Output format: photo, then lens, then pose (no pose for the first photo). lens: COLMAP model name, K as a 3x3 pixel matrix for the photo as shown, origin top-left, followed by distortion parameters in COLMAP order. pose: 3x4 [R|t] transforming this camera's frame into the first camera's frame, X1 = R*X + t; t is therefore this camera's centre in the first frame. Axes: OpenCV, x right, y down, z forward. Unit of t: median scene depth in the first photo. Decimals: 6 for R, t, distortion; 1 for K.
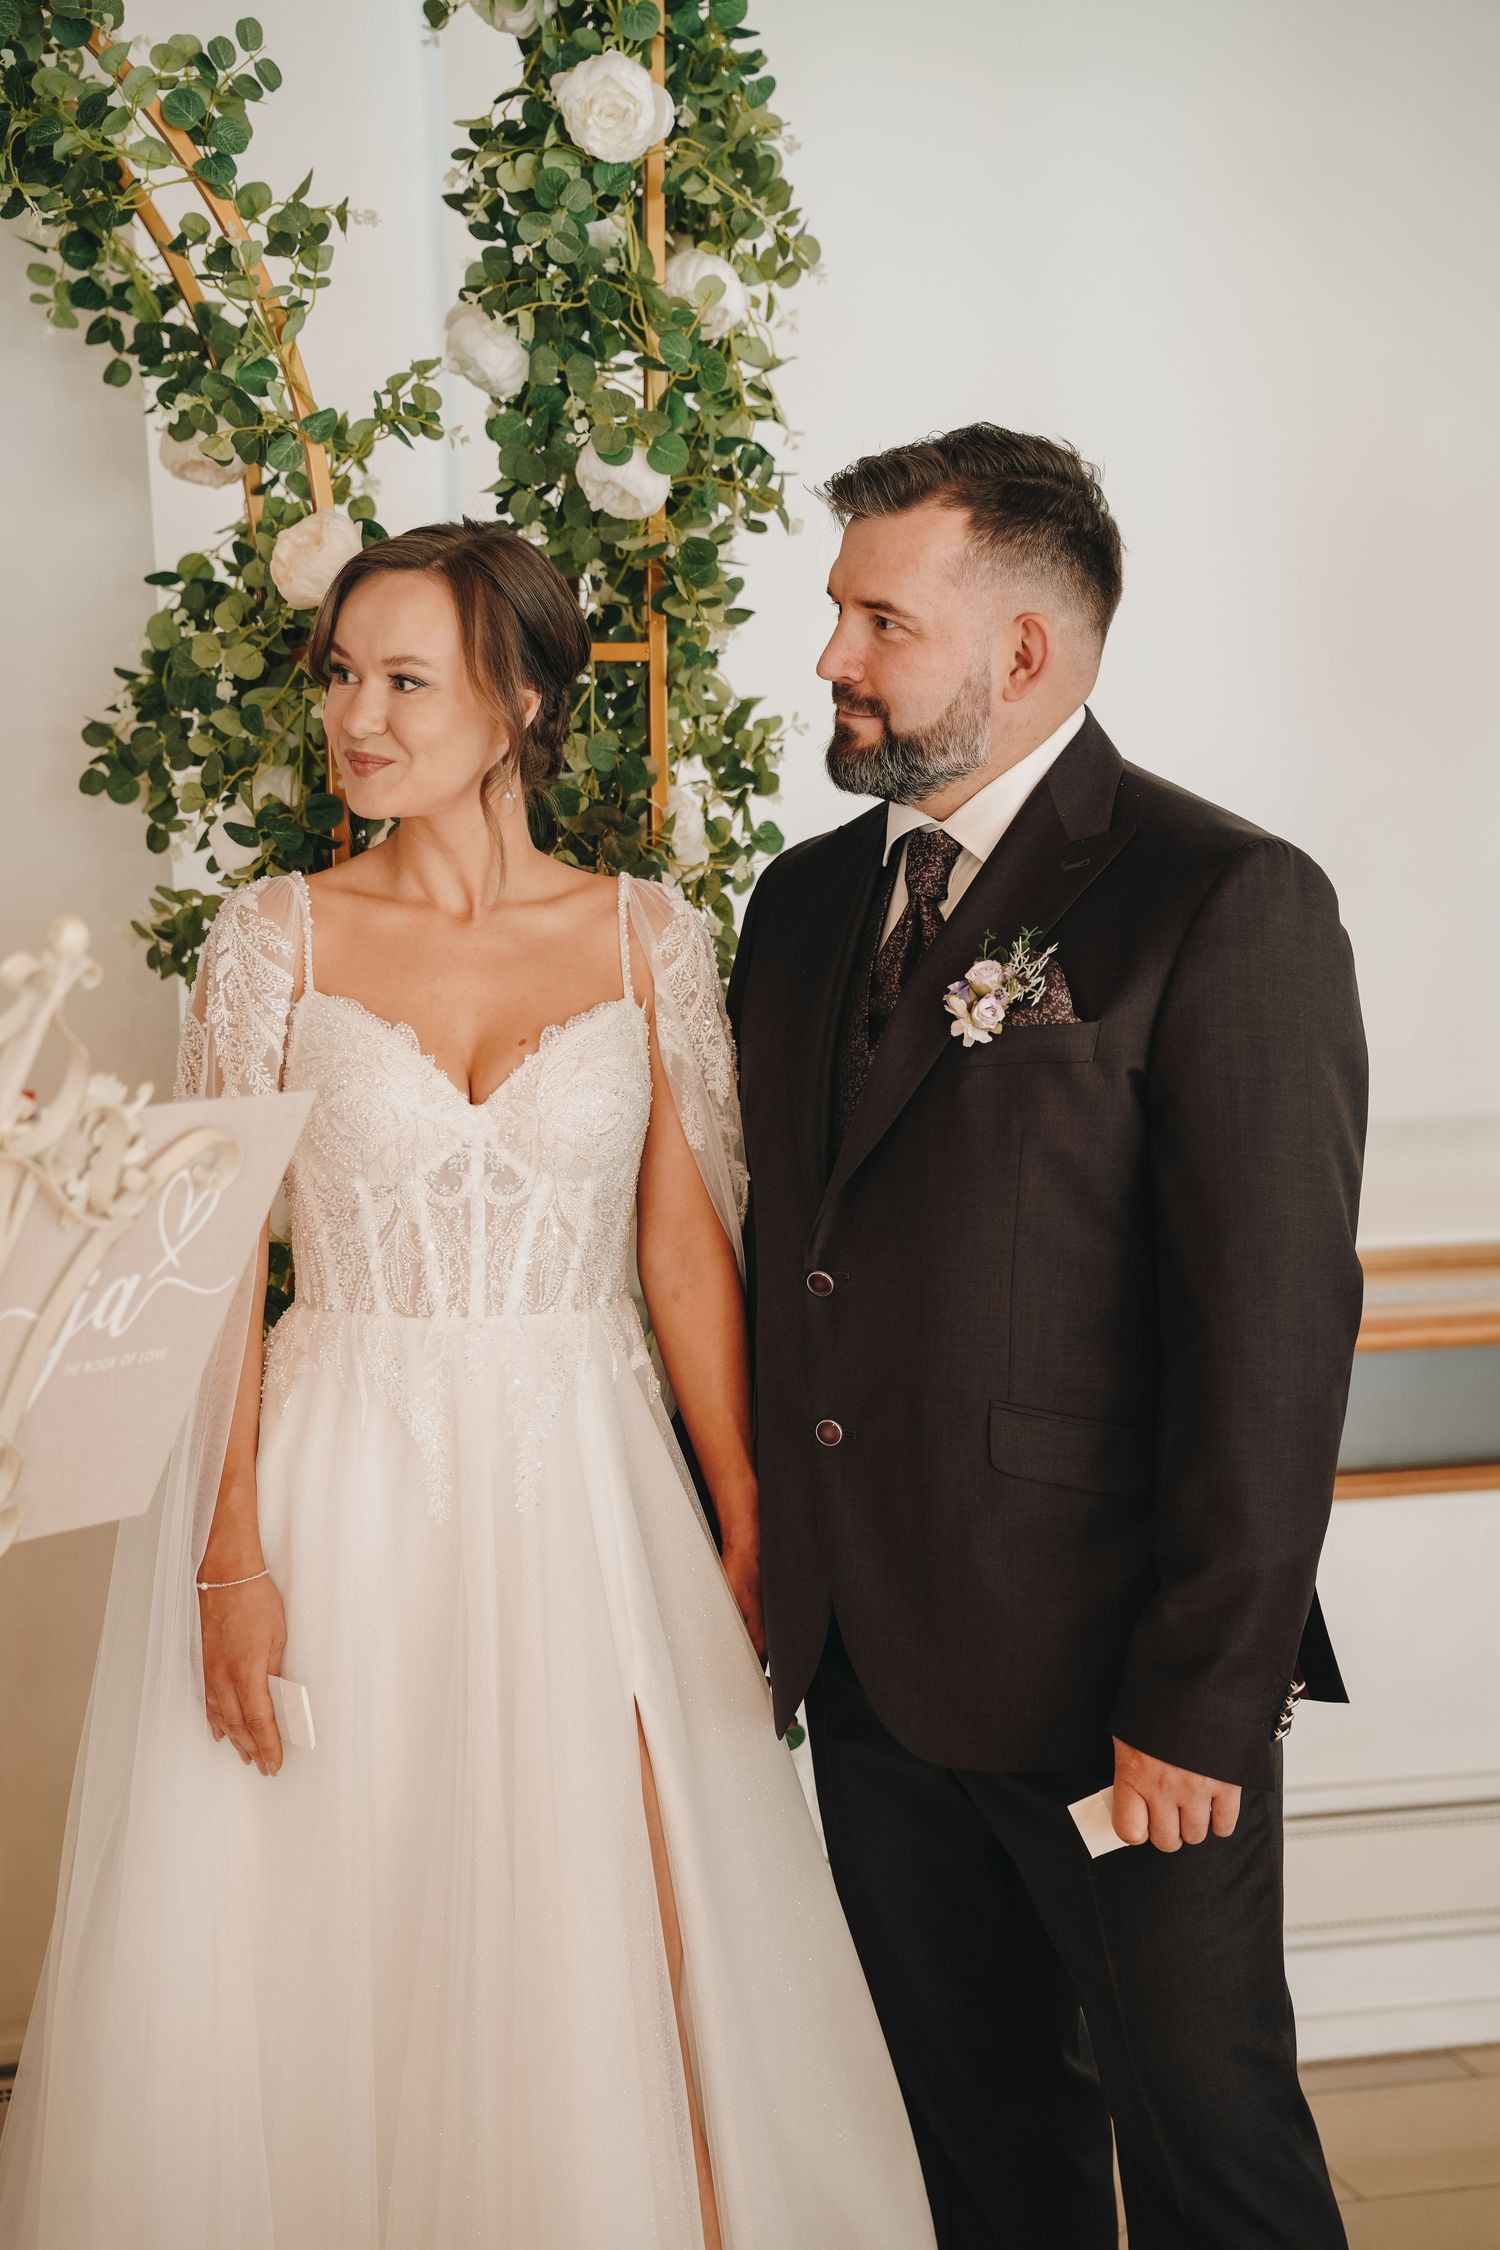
lens RADIAL K [[3977.3, 0, 750.0], [0, 3977.3, 1125.0], [0, 0, 1]] dist [0.540437, -1.036314]
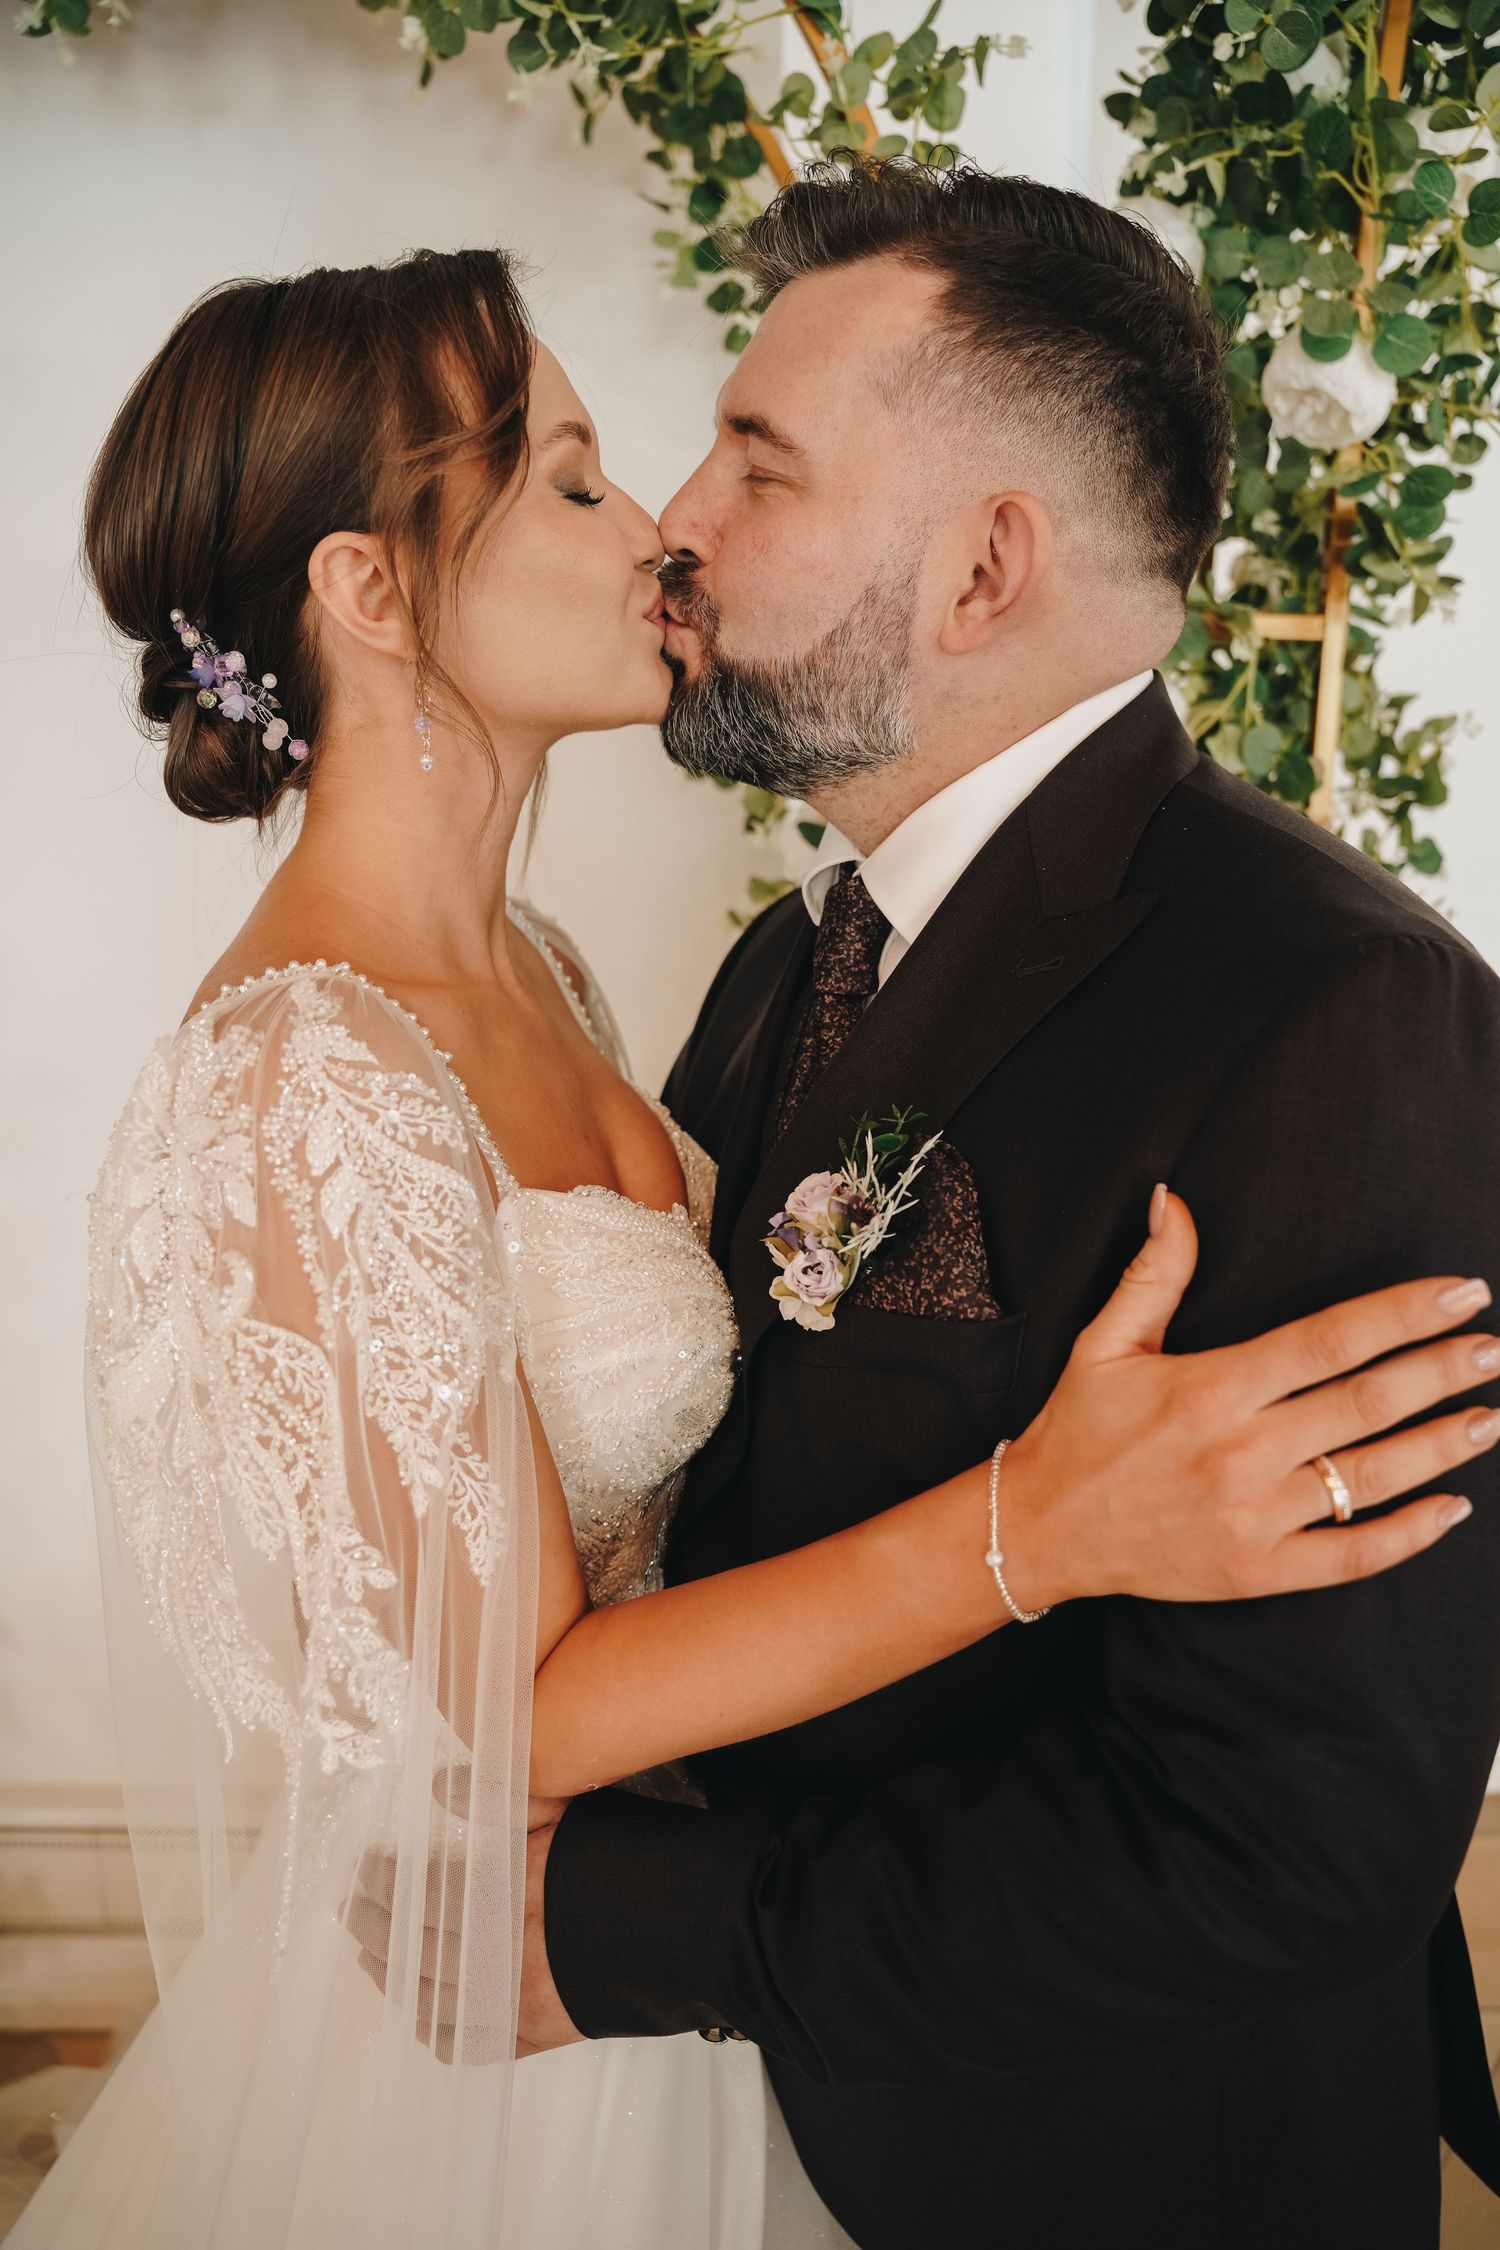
lens RADIAL K [[1530.0, 0, 750.0], [0, 1530.0, 1125.0], [0, 0, 1]] dist [-0.148354, 0.111412]
pose [[0.967923, 0.081829, -0.237548, -0.058628], [-0.043825, 0.985970, 0.161067, -0.063178], [0.247395, -0.145490, 0.957929, 0.680210]]
